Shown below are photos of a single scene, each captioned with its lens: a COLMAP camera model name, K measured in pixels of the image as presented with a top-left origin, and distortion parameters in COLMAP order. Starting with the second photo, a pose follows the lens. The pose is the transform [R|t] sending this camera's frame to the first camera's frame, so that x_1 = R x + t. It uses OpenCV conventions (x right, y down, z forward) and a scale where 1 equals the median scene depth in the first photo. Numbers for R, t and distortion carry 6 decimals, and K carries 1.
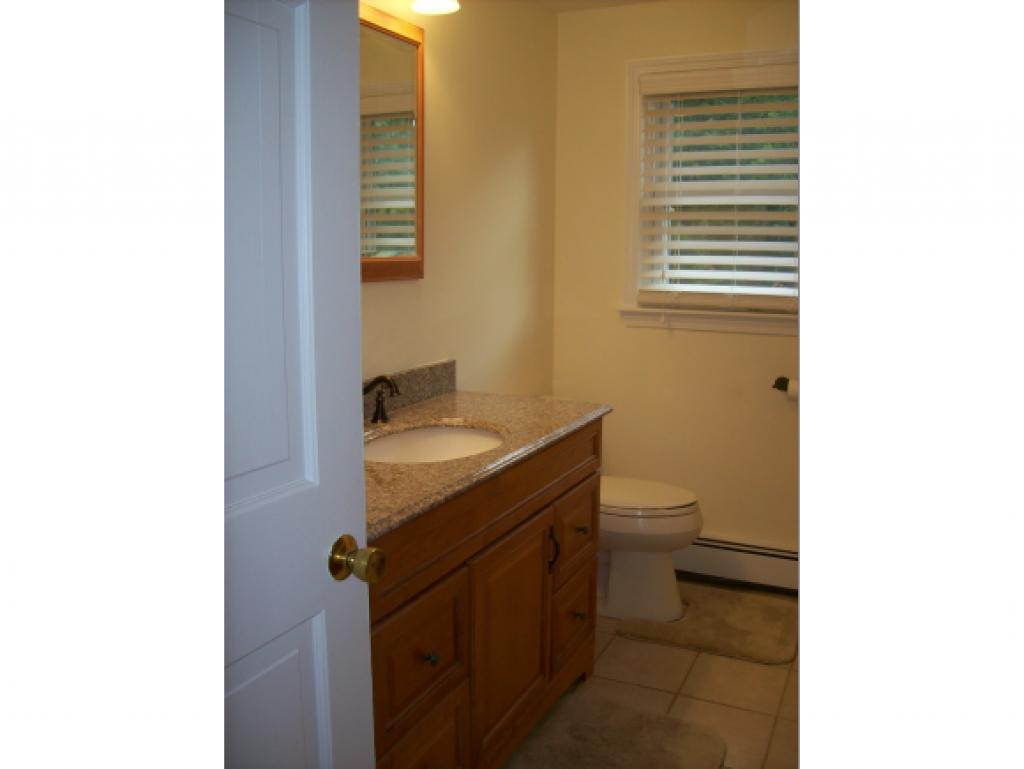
lens RADIAL K [[962.5, 0, 512.1], [0, 962.5, 371.3], [0, 0, 1]] dist [-0.212964, 0.414521]
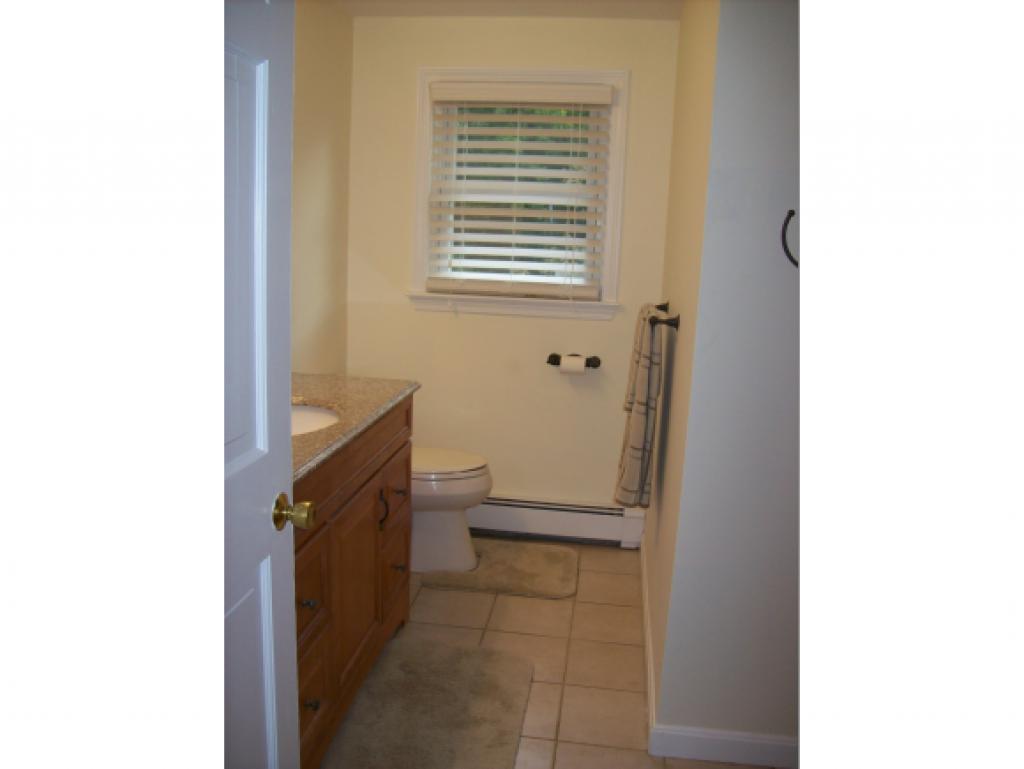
lens RADIAL K [[1092.7, 0, 510.3], [0, 1092.7, 373.3], [0, 0, 1]] dist [-0.177517, 0.152094]
pose [[0.942344, -0.023179, 0.333842, -0.212427], [0.013731, 0.999436, 0.030633, -0.011944], [-0.334364, -0.024283, 0.942131, -0.236455]]
